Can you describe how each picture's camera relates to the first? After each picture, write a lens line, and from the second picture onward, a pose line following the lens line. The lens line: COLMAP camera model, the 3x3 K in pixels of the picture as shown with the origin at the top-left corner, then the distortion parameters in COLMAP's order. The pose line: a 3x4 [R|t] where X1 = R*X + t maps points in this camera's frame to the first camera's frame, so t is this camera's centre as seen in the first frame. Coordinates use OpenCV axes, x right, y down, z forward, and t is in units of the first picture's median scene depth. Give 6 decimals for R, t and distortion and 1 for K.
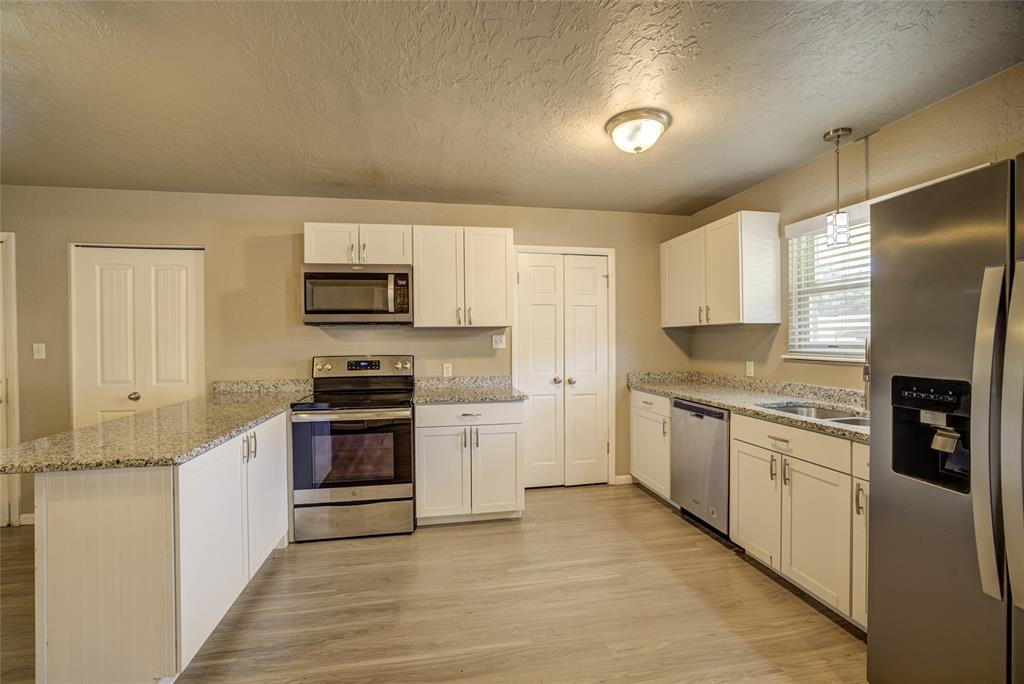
lens RADIAL K [[440.3, 0, 510.6], [0, 440.3, 342.3], [0, 0, 1]] dist [-0.045294, 0.016223]
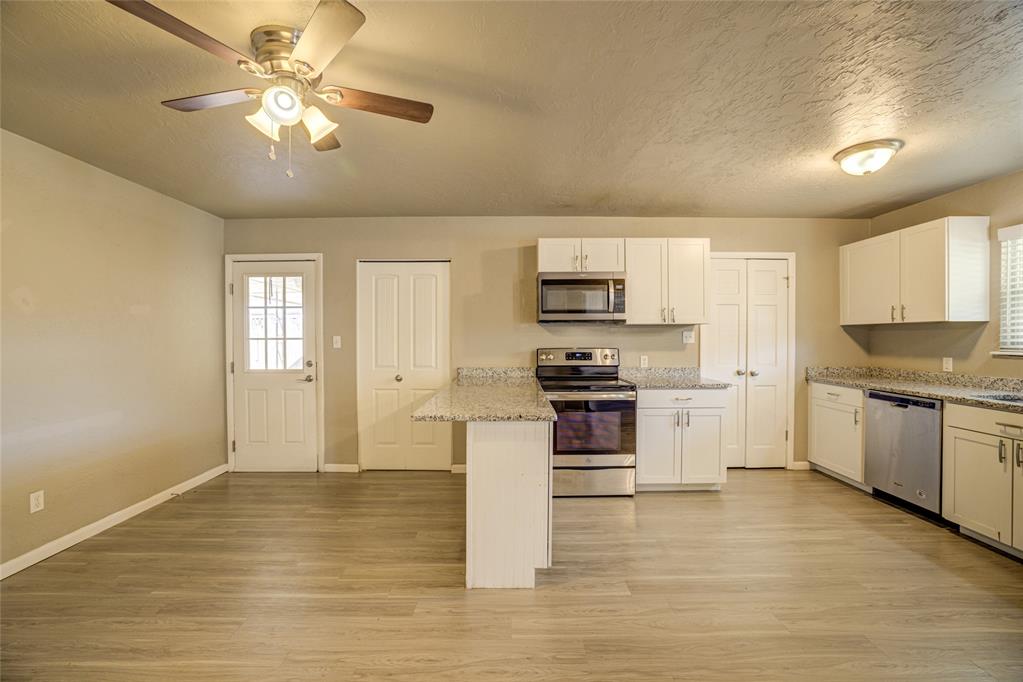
lens RADIAL K [[439.8, 0, 512.3], [0, 439.8, 340.7], [0, 0, 1]] dist [-0.045294, 0.016223]
pose [[0.983187, 0.008264, -0.182417, -0.316783], [-0.007504, 0.999960, 0.004855, 0.006337], [0.182450, -0.003405, 0.983209, -0.223482]]
